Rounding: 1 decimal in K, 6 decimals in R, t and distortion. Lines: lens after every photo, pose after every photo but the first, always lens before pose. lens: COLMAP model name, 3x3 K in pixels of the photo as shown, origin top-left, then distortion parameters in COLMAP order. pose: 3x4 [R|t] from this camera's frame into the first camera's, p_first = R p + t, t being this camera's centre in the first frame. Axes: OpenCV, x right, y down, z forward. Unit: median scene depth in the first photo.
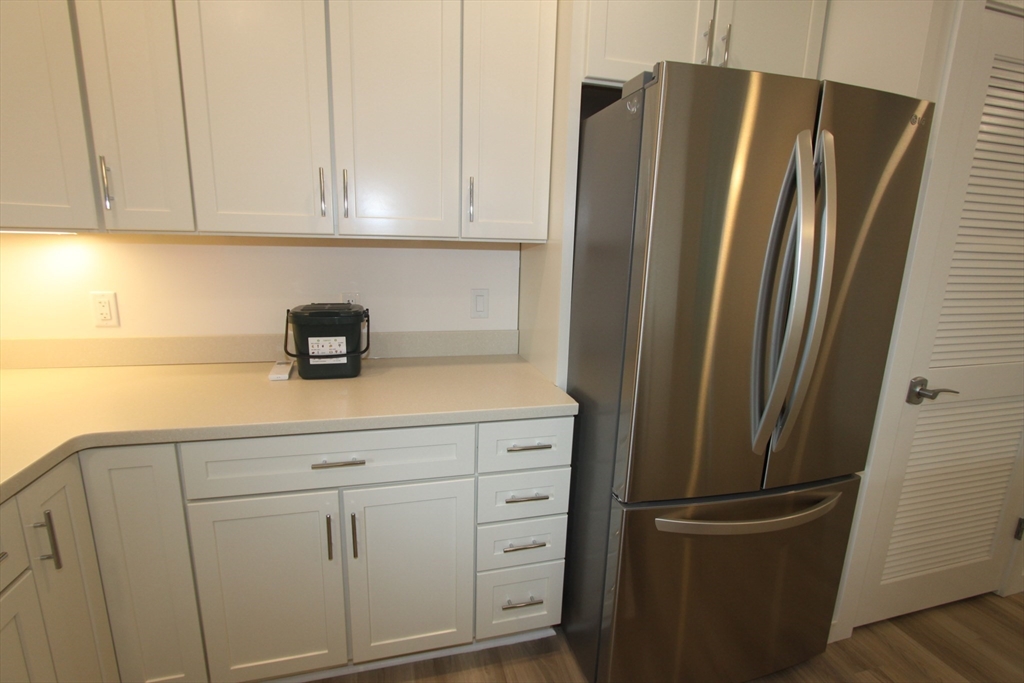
lens RADIAL K [[471.4, 0, 500.4], [0, 471.4, 339.9], [0, 0, 1]] dist [-0.022037, 0.001076]
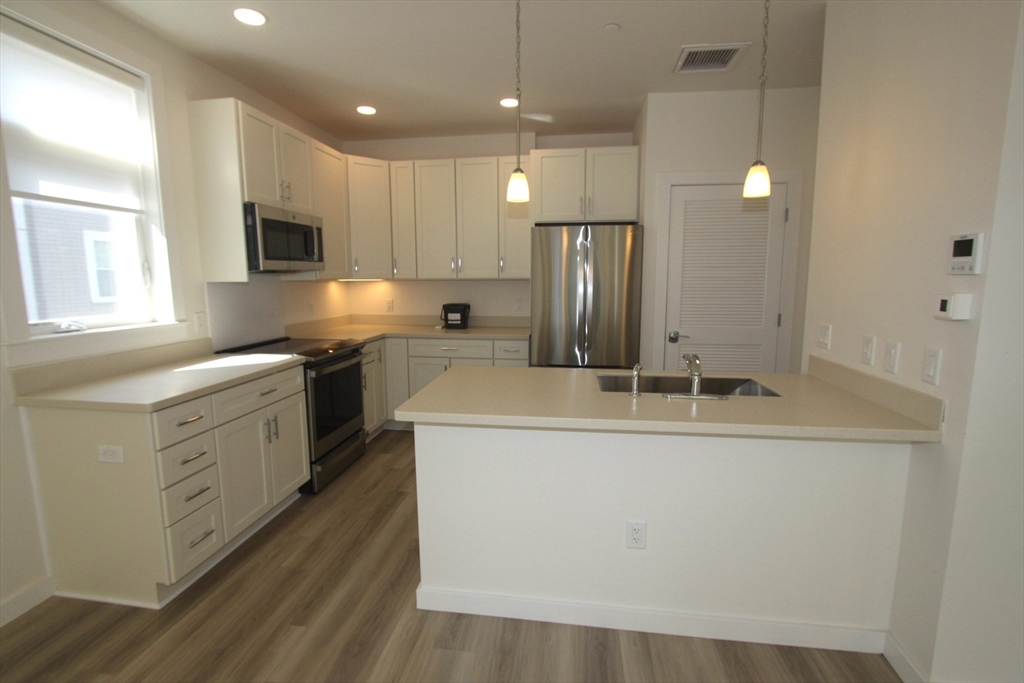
lens RADIAL K [[471.4, 0, 500.4], [0, 471.4, 339.9], [0, 0, 1]] dist [-0.022037, 0.001076]
pose [[0.915823, 0.023811, -0.400876, 1.049941], [-0.055541, 0.996157, -0.067718, 0.332996], [0.397723, 0.084283, 0.913626, -1.505438]]
